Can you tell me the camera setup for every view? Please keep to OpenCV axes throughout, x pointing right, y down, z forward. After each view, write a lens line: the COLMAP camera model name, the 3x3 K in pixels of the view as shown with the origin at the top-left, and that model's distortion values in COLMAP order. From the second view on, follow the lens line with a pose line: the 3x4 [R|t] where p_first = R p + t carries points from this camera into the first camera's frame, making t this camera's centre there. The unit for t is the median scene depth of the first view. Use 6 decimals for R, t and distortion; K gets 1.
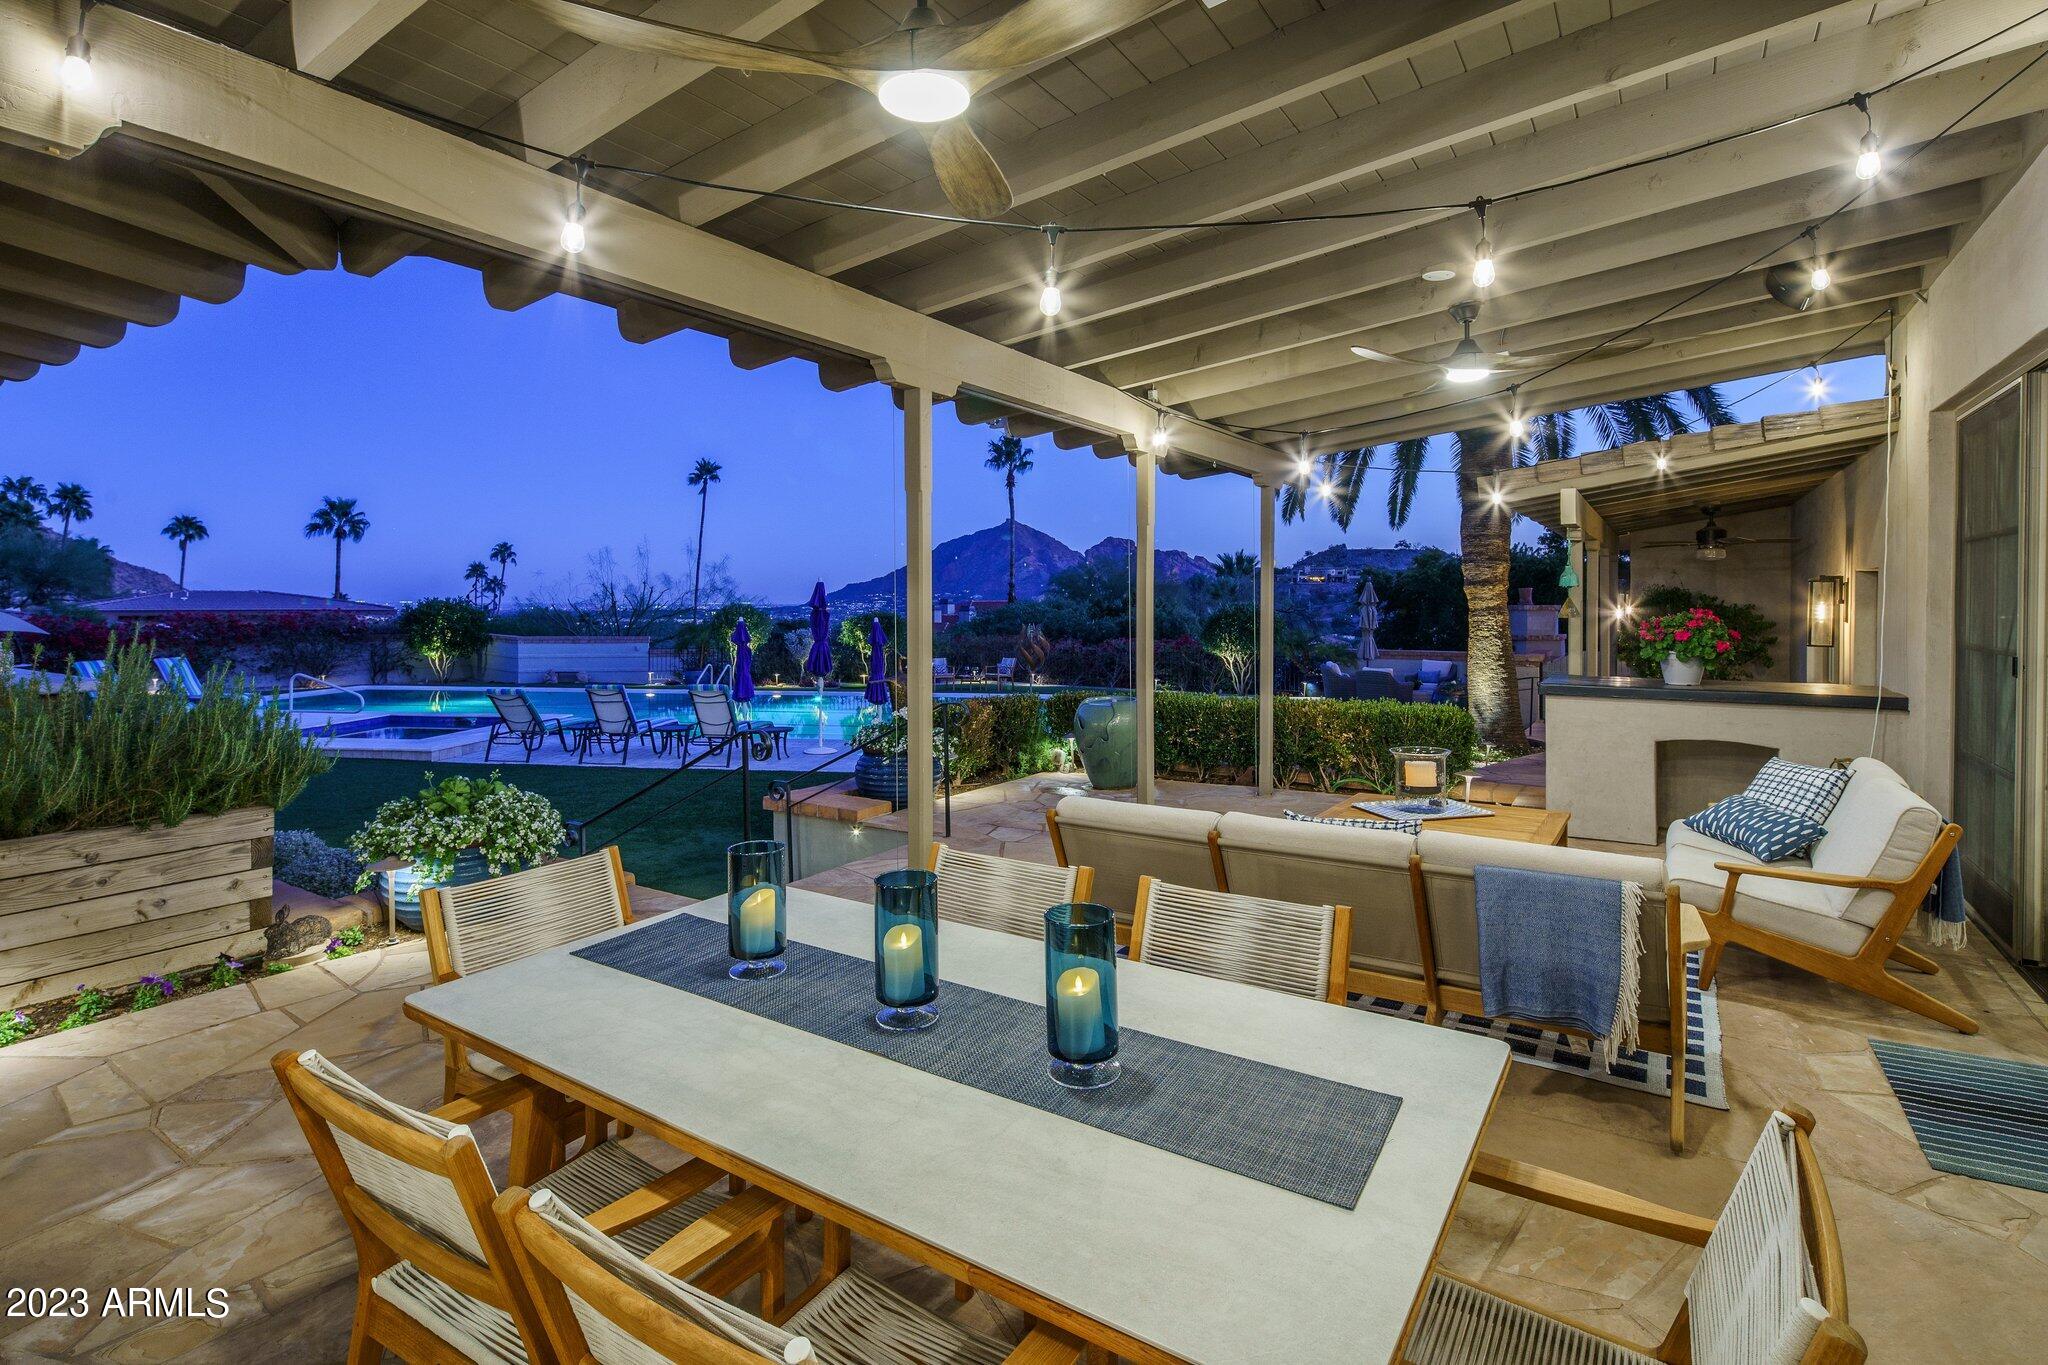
lens RADIAL K [[1004.7, 0, 1020.3], [0, 1004.7, 613.8], [0, 0, 1]] dist [0.006077, -0.004895]
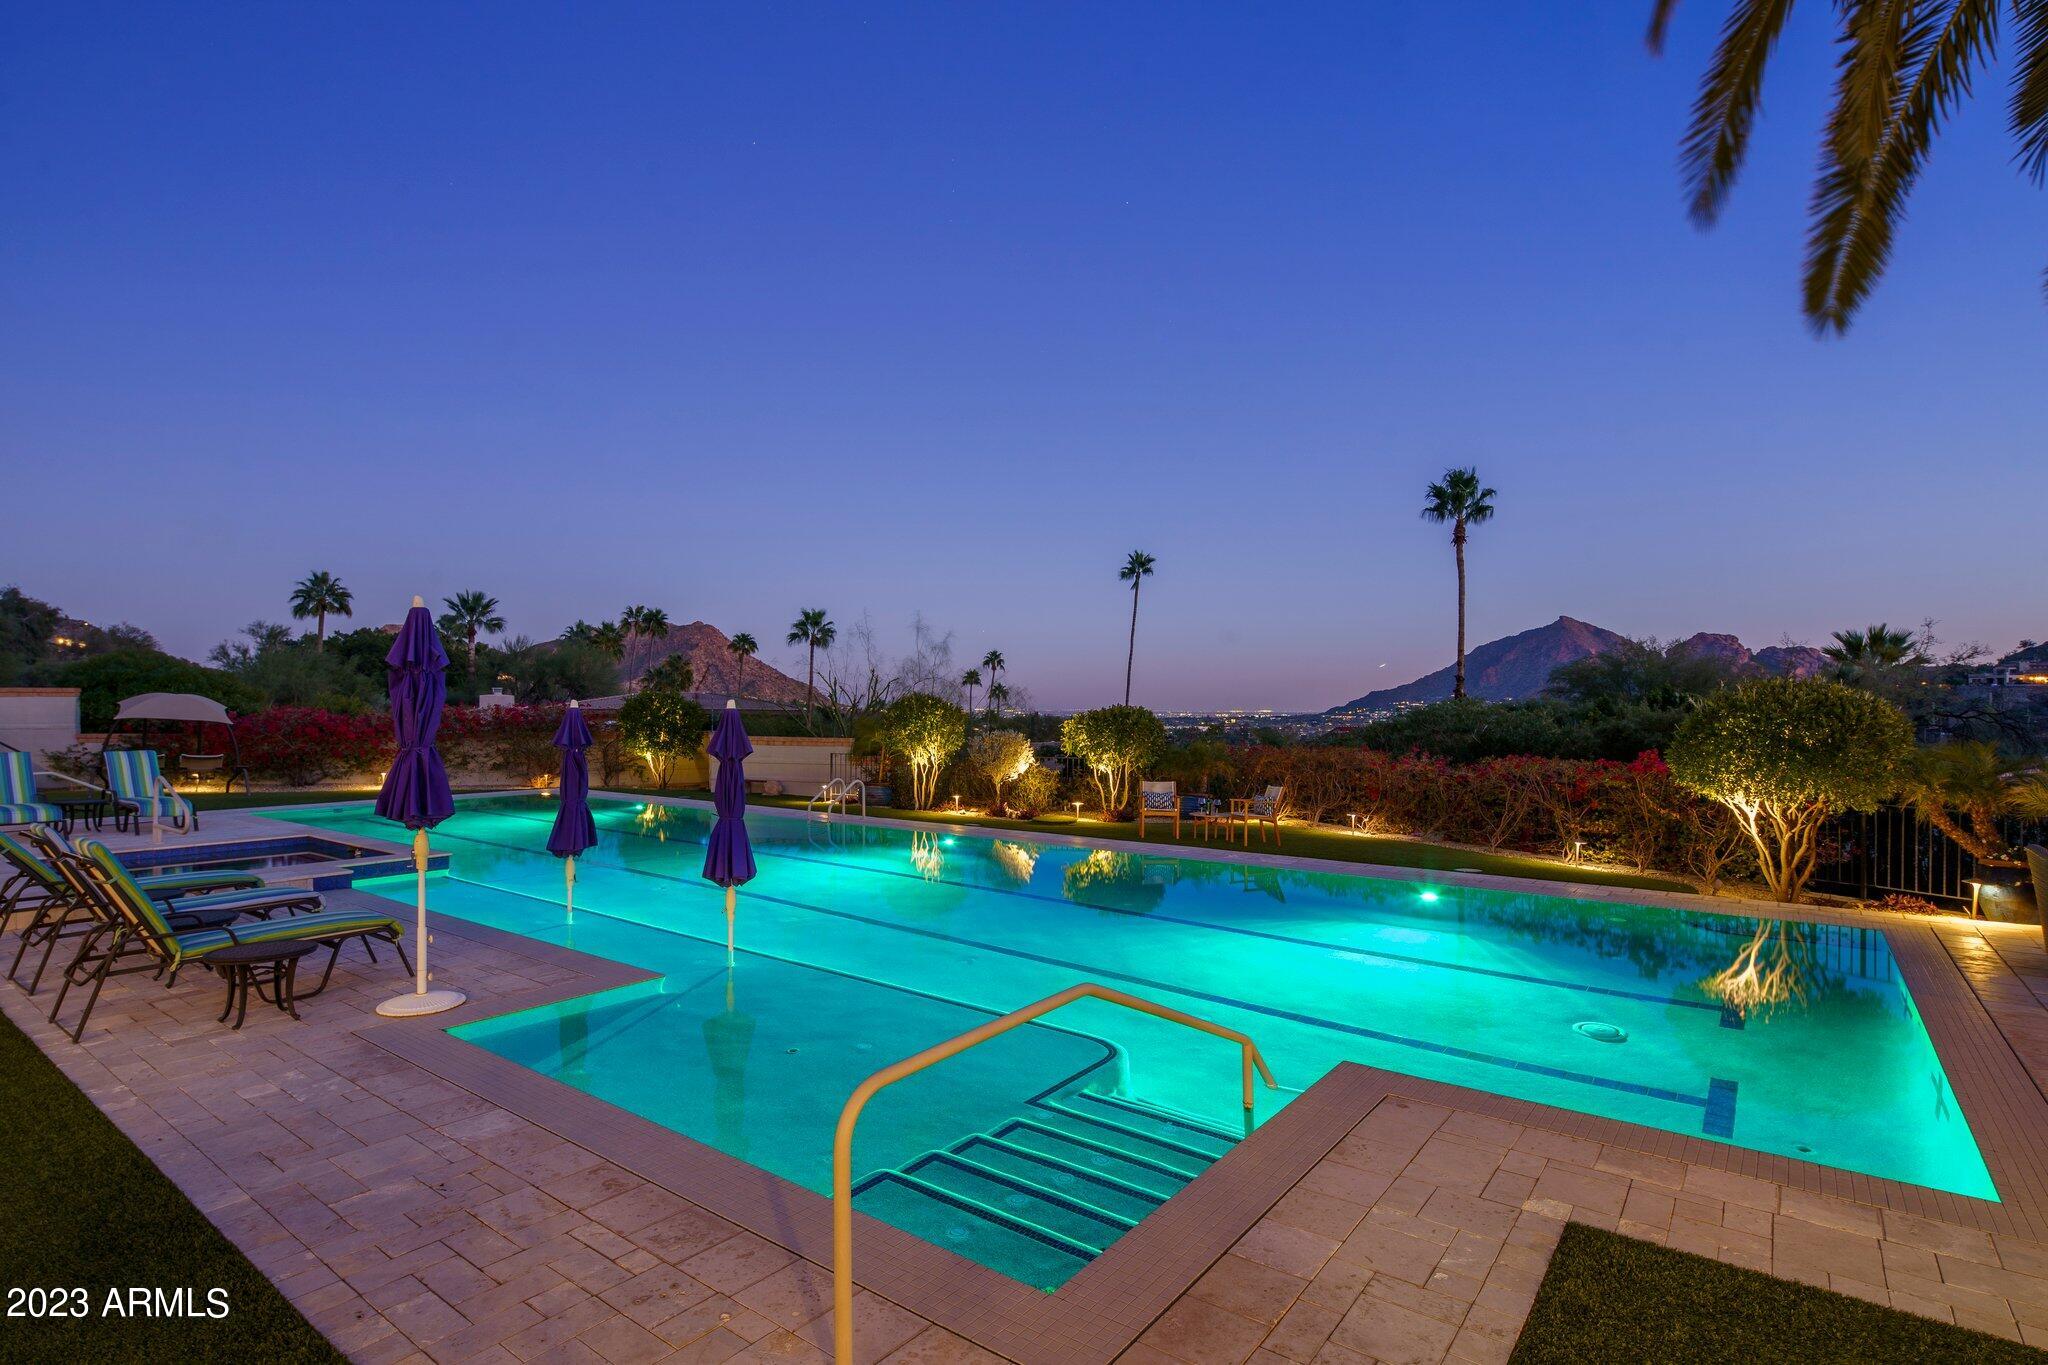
lens RADIAL K [[1004.7, 0, 1020.5], [0, 1004.7, 706.0], [0, 0, 1]] dist [0.006077, -0.004895]
pose [[0.874149, 0.000989, -0.485657, 0.239445], [-0.008766, 0.999867, -0.013743, 0.014399], [0.485579, 0.016271, 0.874042, 0.769893]]
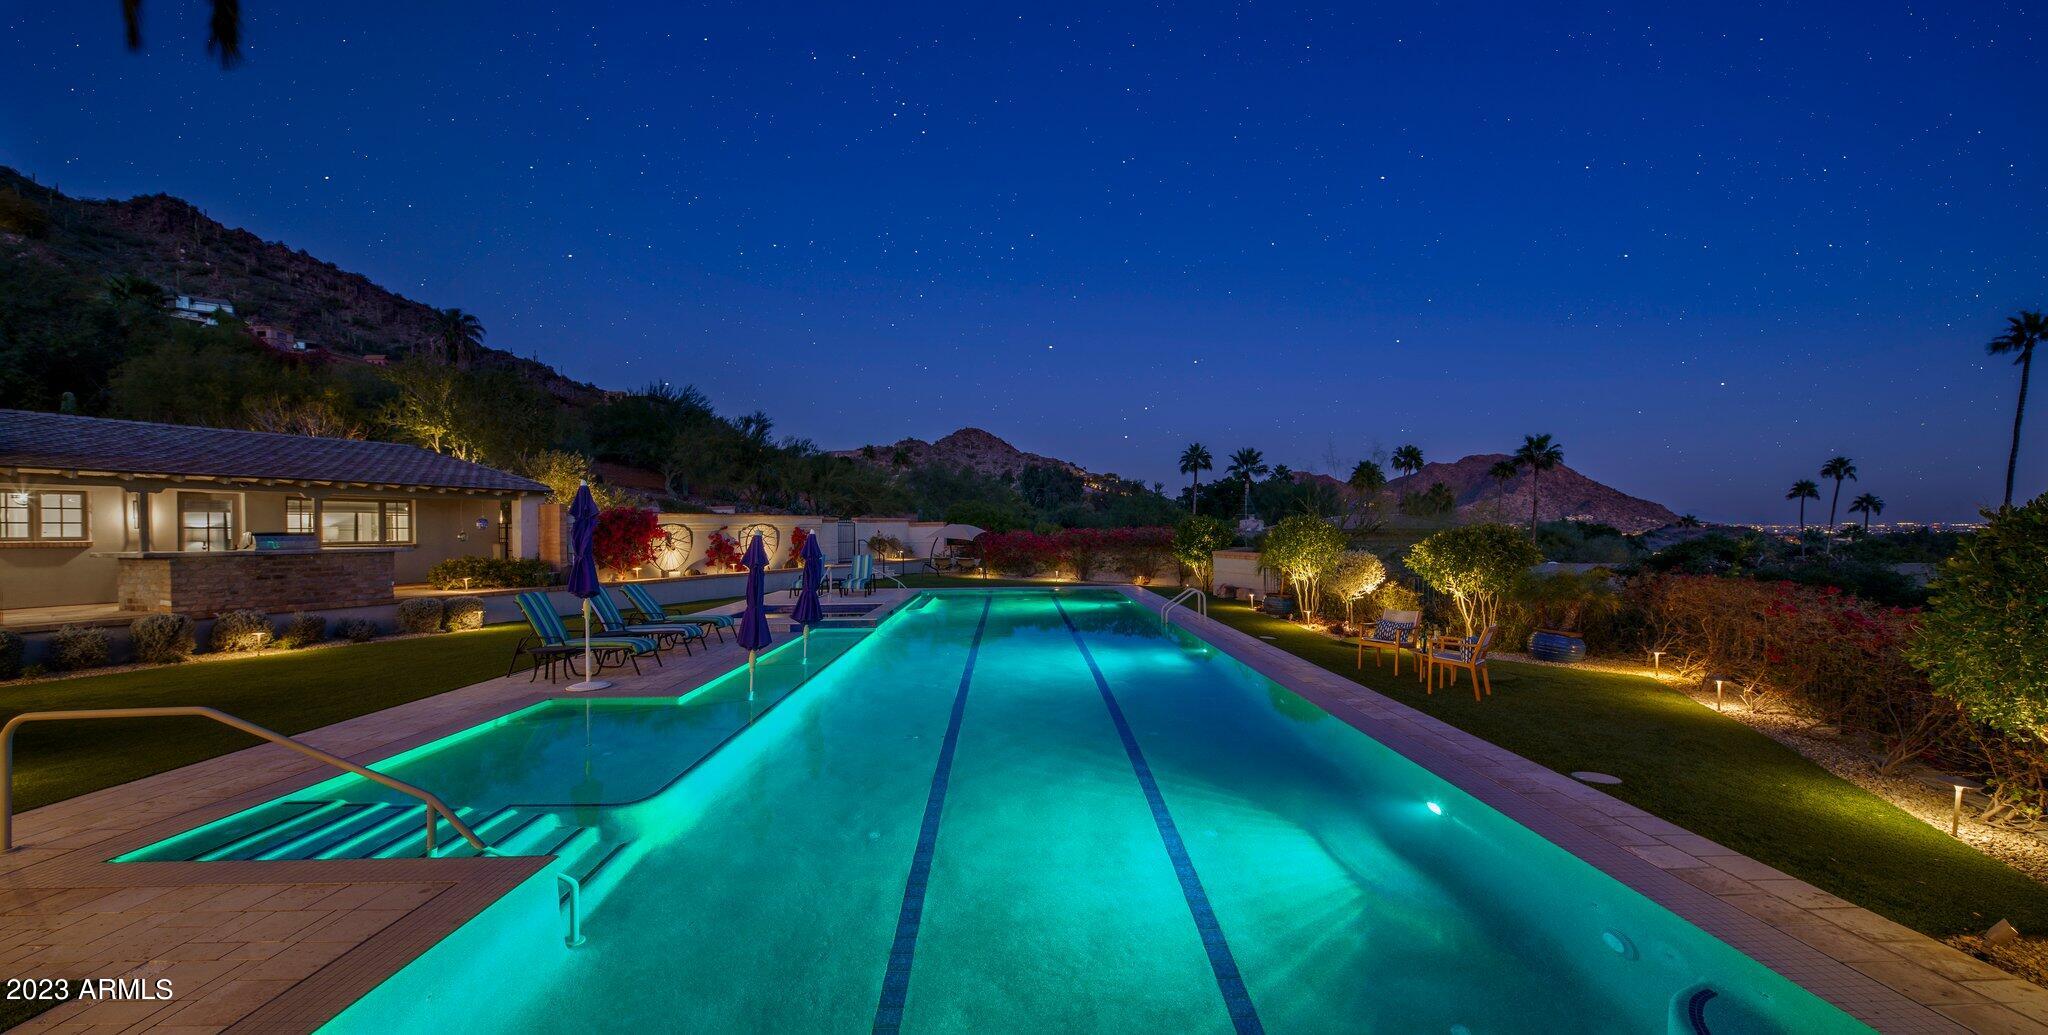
lens RADIAL K [[761.3, 0, 1033.9], [0, 761.3, 531.9], [0, 0, 1]] dist [0.002720, 0.000061]
pose [[0.169834, 0.001055, -0.985472, 0.510844], [-0.004212, 0.999991, 0.000345, 0.005823], [0.985464, 0.004092, 0.169837, 1.295497]]
